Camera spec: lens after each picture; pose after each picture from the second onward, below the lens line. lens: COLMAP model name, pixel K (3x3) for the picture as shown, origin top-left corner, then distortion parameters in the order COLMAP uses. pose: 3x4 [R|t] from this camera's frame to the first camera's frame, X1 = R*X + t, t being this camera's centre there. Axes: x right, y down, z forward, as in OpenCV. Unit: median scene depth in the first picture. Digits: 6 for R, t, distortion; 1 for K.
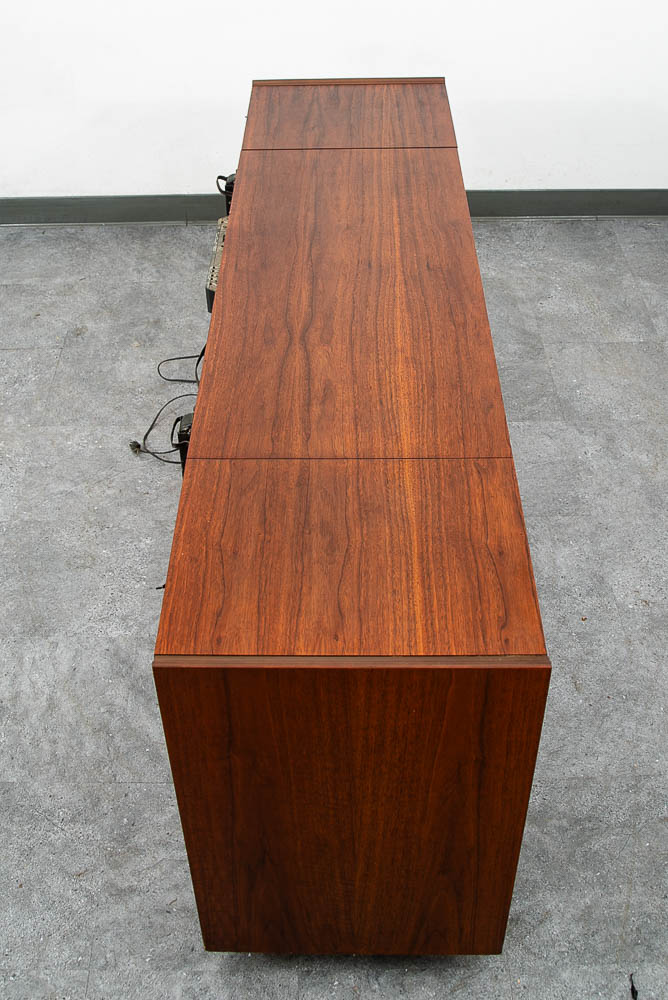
lens RADIAL K [[1110.9, 0, 325.4], [0, 1110.9, 365.2], [0, 0, 1]] dist [-0.059843, 0.000000]
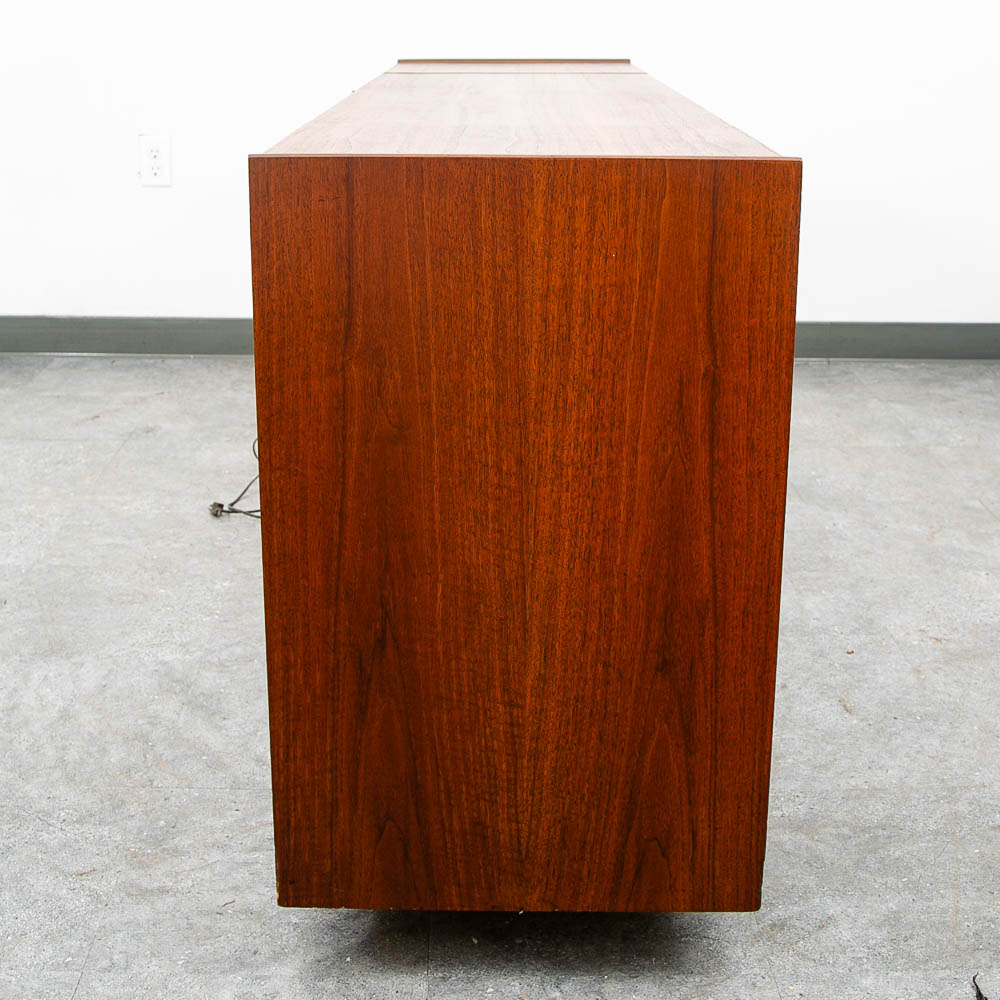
lens RADIAL K [[1456.4, 0, 498.4], [0, 1456.4, 402.5], [0, 0, 1]] dist [-0.044648, 0.000000]
pose [[0.999703, 0.018843, 0.015455, -0.003693], [-0.011711, 0.927586, -0.373426, 0.507995], [-0.021372, 0.373134, 0.927531, 0.121406]]
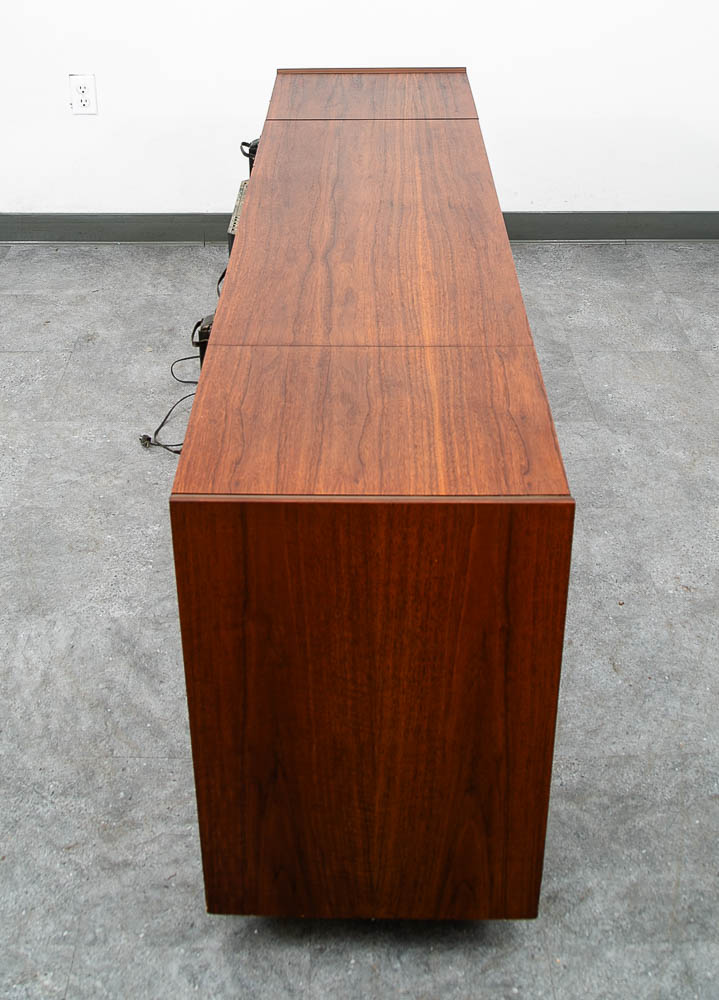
lens RADIAL K [[1206.9, 0, 346.0], [0, 1206.9, 248.1], [0, 0, 1]] dist [-0.049917, 0.000000]
pose [[0.999953, 0.009733, -0.000230, -0.000882], [-0.009557, 0.976795, -0.213961, 0.185216], [-0.001858, 0.213953, 0.976842, -0.062358]]
